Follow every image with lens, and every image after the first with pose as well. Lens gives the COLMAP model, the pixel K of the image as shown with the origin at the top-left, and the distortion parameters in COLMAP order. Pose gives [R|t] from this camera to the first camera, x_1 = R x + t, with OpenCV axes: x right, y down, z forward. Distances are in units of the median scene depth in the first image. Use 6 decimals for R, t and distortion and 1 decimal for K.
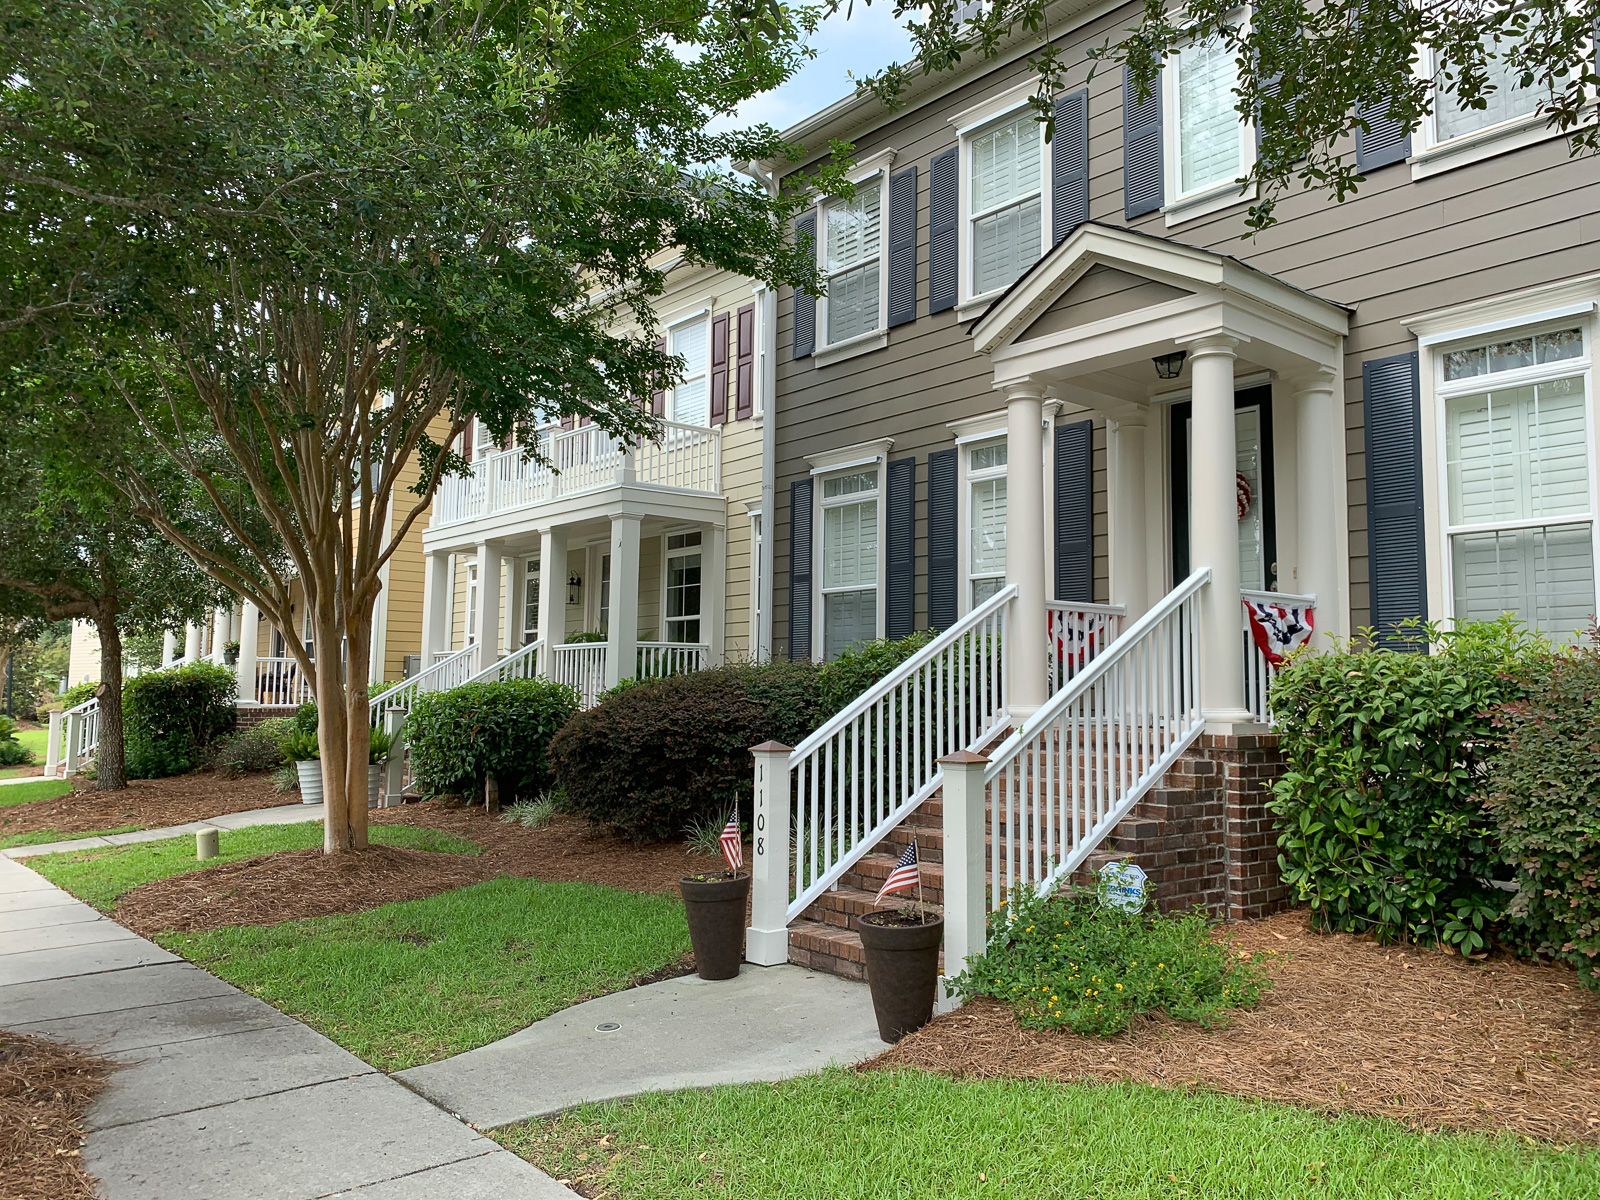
lens RADIAL K [[1195.9, 0, 800.0], [0, 1195.9, 600.0], [0, 0, 1]] dist [0.000831, -0.000042]
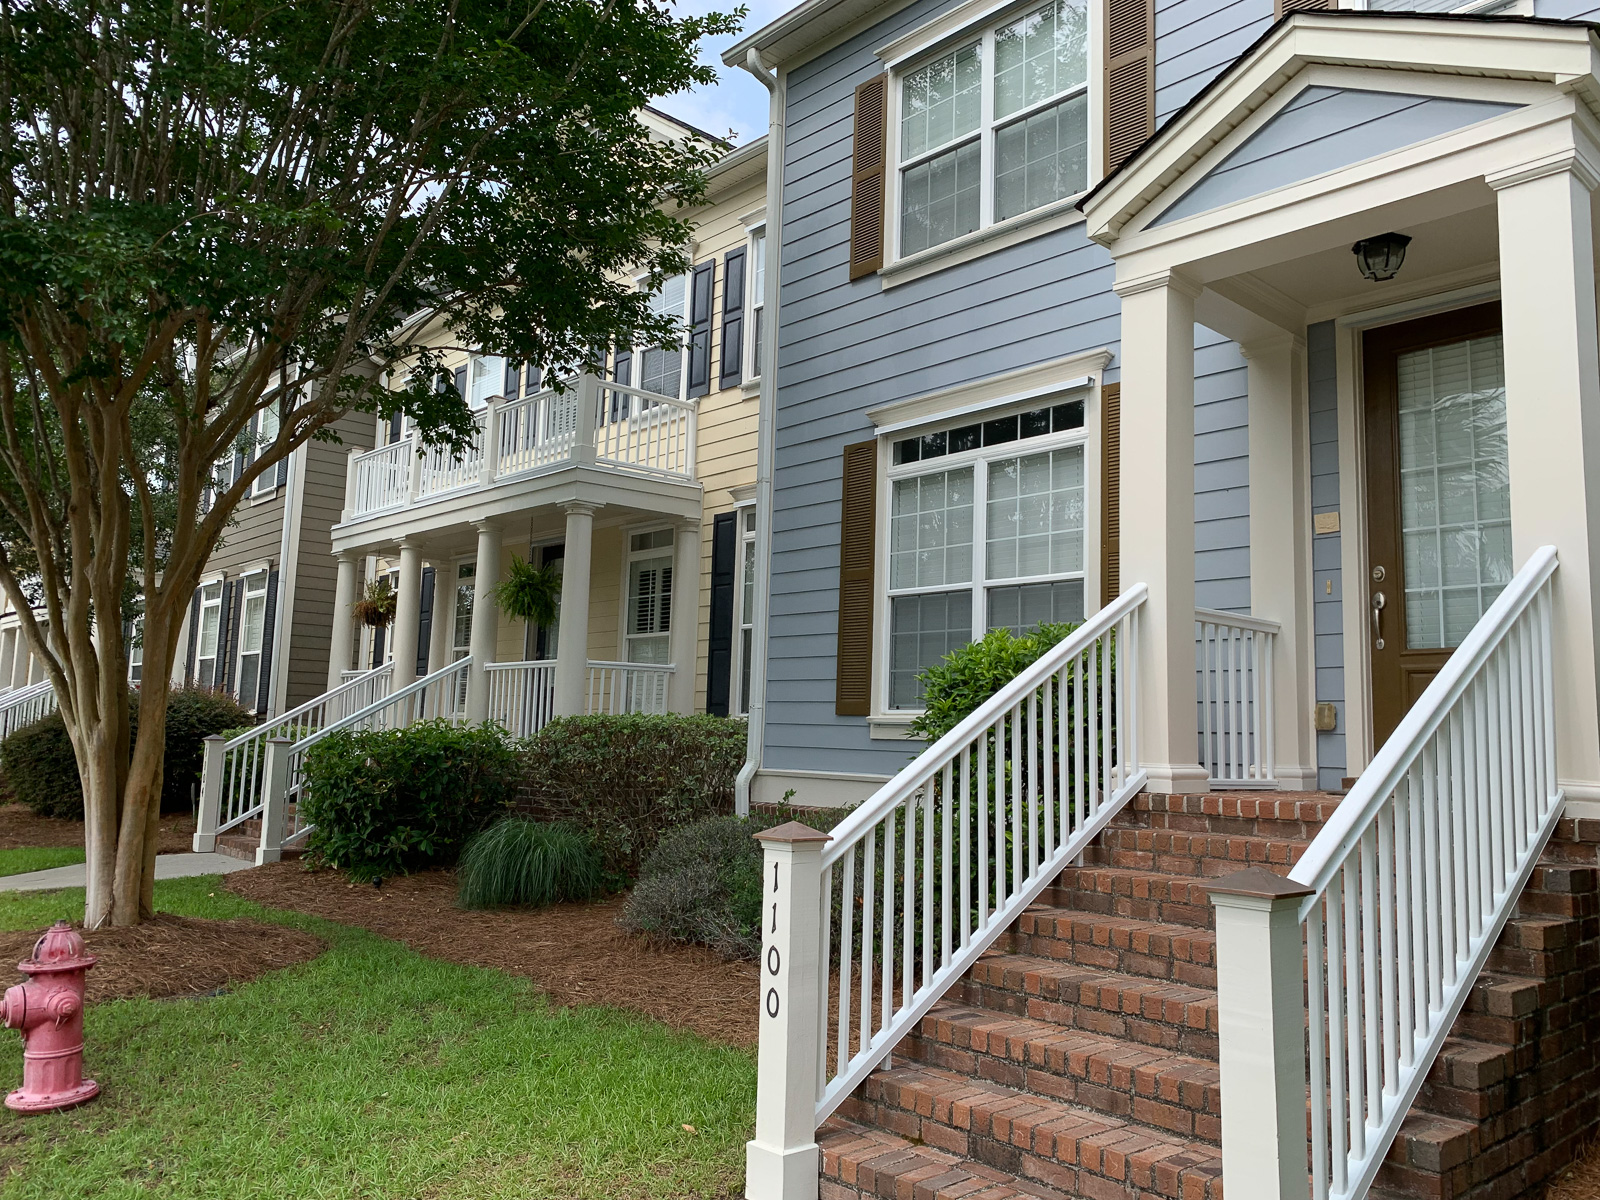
lens RADIAL K [[1195.9, 0, 800.0], [0, 1195.9, 600.0], [0, 0, 1]] dist [0.000831, -0.000042]
pose [[0.999109, 0.024263, 0.034545, -0.023907], [-0.023136, 0.999199, -0.032654, 0.016234], [-0.035309, 0.031826, 0.998870, 0.196012]]
